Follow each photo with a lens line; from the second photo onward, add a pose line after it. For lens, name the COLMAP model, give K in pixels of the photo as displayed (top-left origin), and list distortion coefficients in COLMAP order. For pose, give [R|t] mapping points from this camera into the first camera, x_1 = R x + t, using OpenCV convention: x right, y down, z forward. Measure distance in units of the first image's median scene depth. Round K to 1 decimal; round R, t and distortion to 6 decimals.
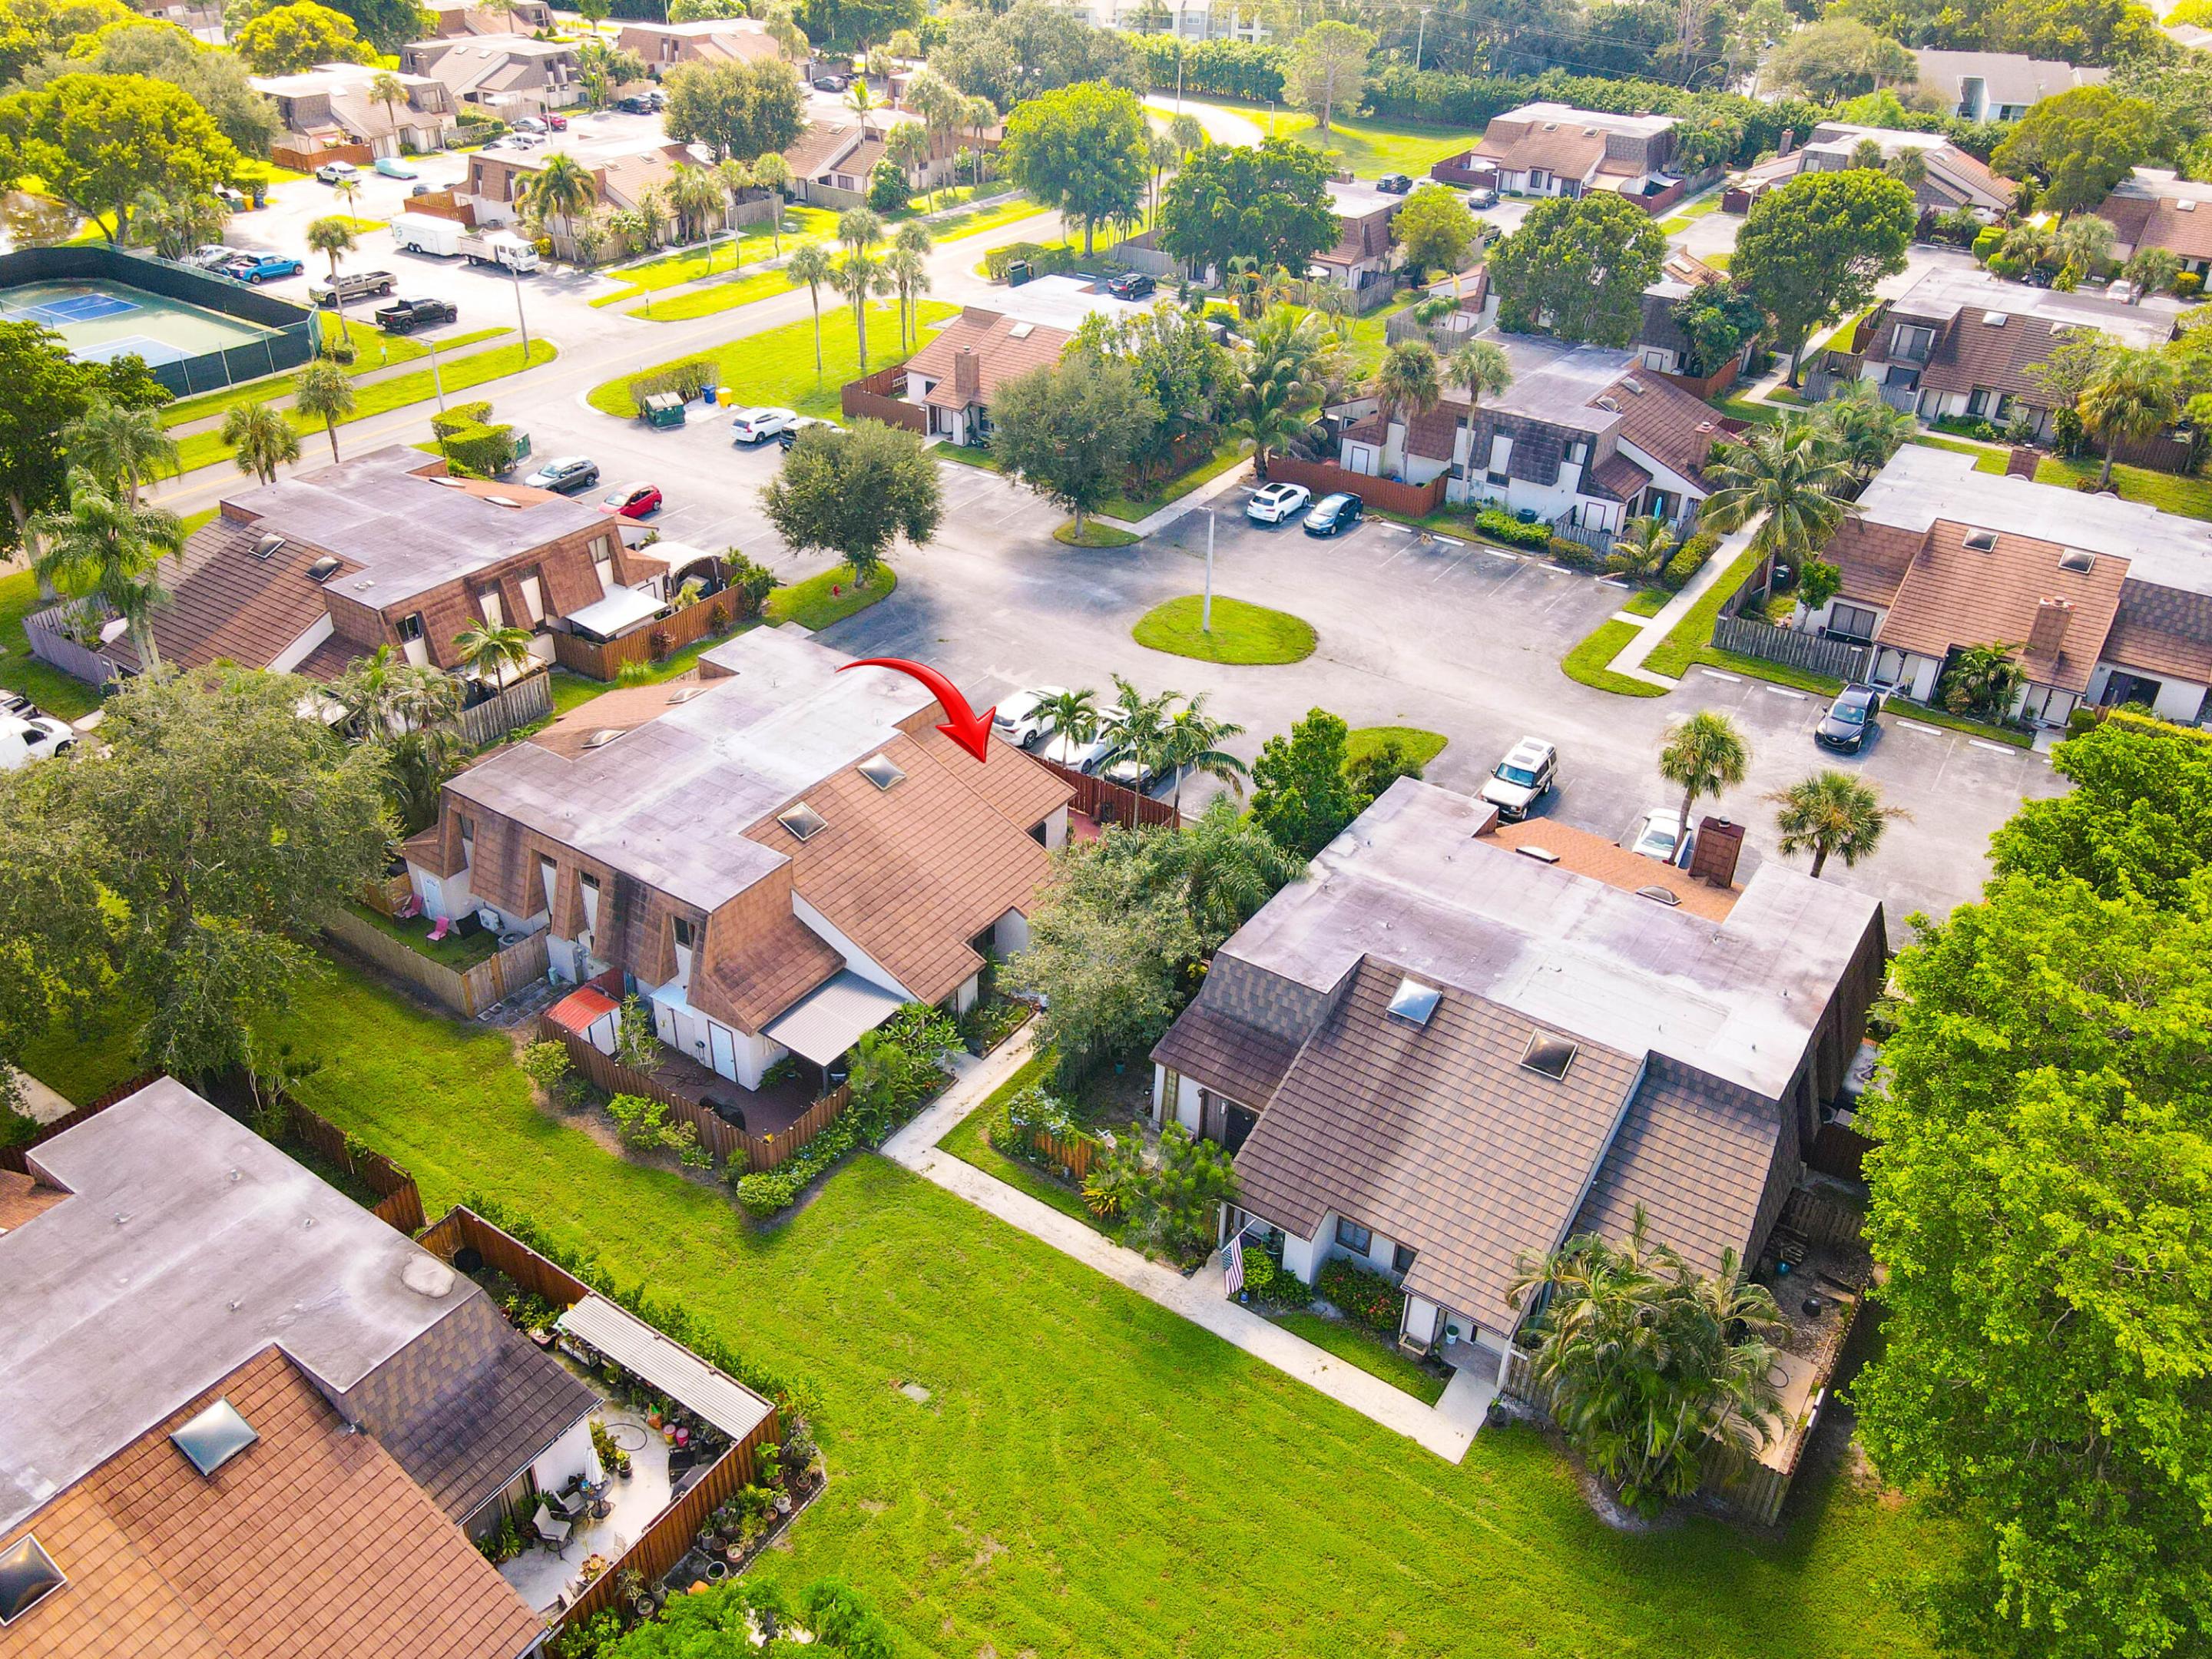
lens RADIAL K [[1633.2, 0, 1080.1], [0, 1633.2, 821.3], [0, 0, 1]] dist [-0.010726, 0.043315]
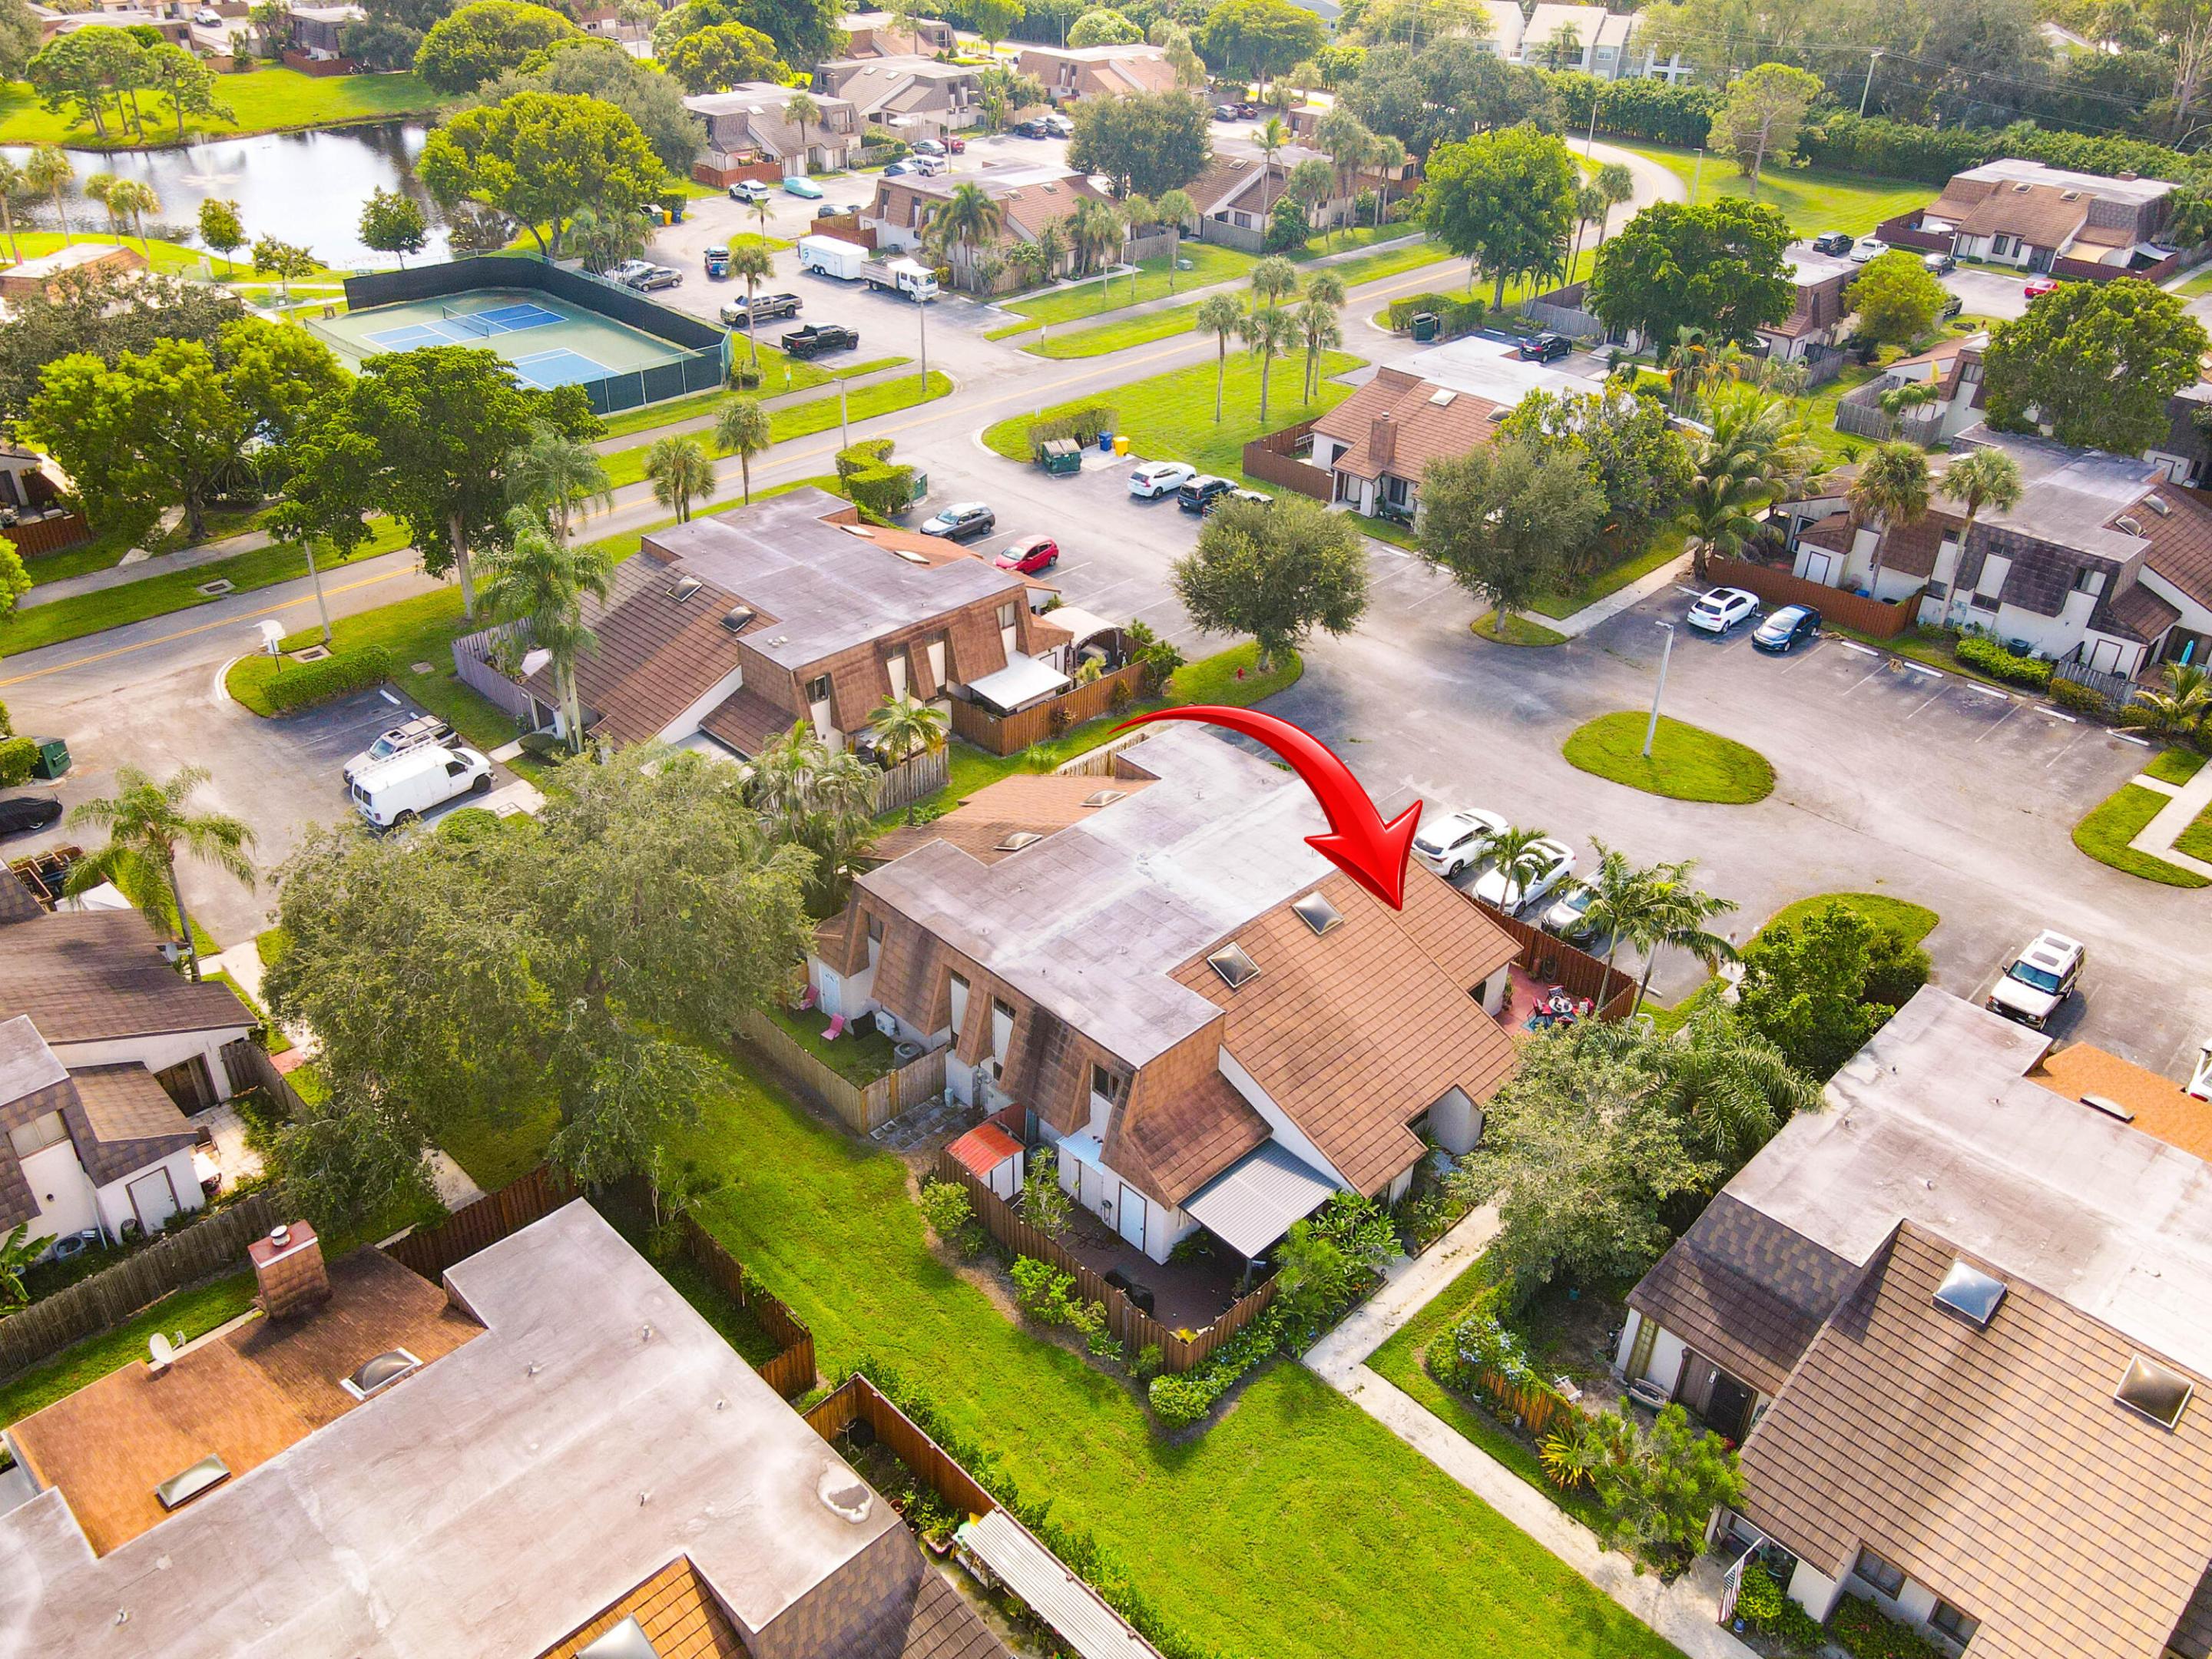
lens RADIAL K [[1625.9, 0, 1102.5], [0, 1625.9, 827.0], [0, 0, 1]] dist [-0.003044, 0.024625]
pose [[0.982805, 0.099807, -0.155347, -0.073859], [-0.100398, 0.994939, 0.004056, -0.049675], [0.154966, 0.011610, 0.987852, 0.061860]]
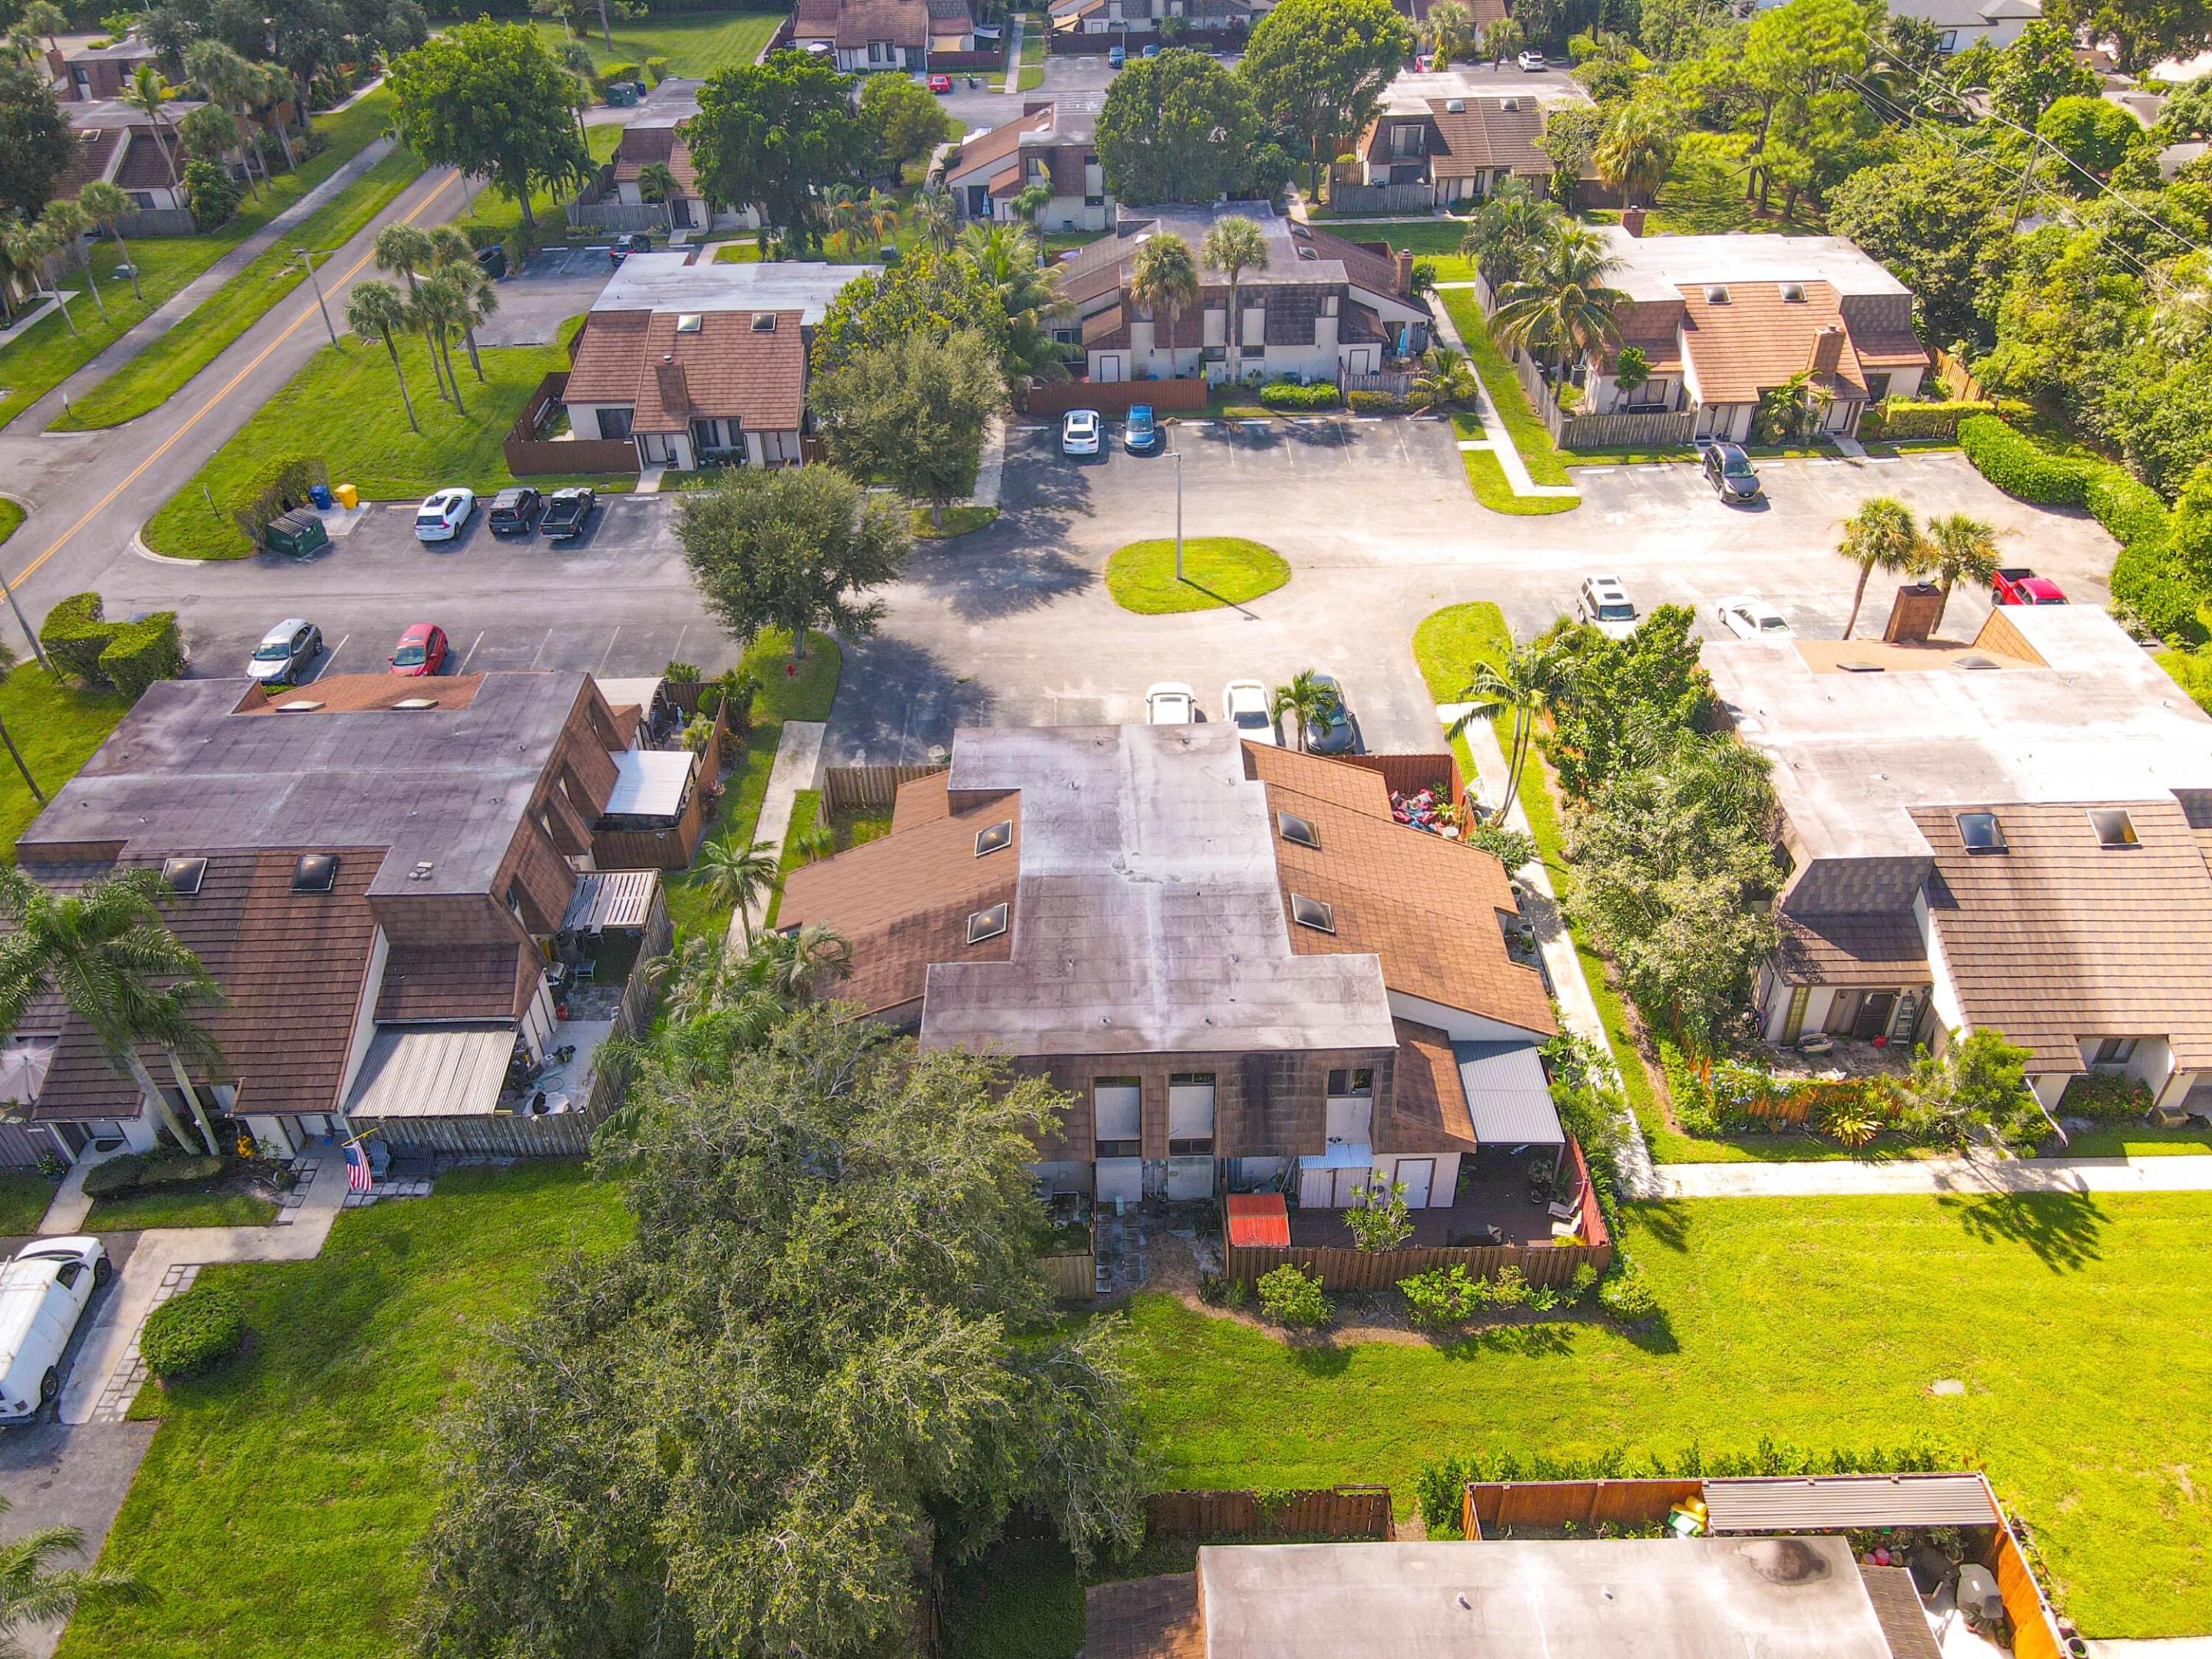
lens RADIAL K [[1562.5, 0, 1044.3], [0, 1562.5, 860.8], [0, 0, 1]] dist [-0.003379, 0.020477]
pose [[0.822868, -0.385543, 0.417426, -0.427568], [0.340735, 0.922668, 0.180506, -0.154408], [-0.454739, -0.006301, 0.890603, 0.215794]]
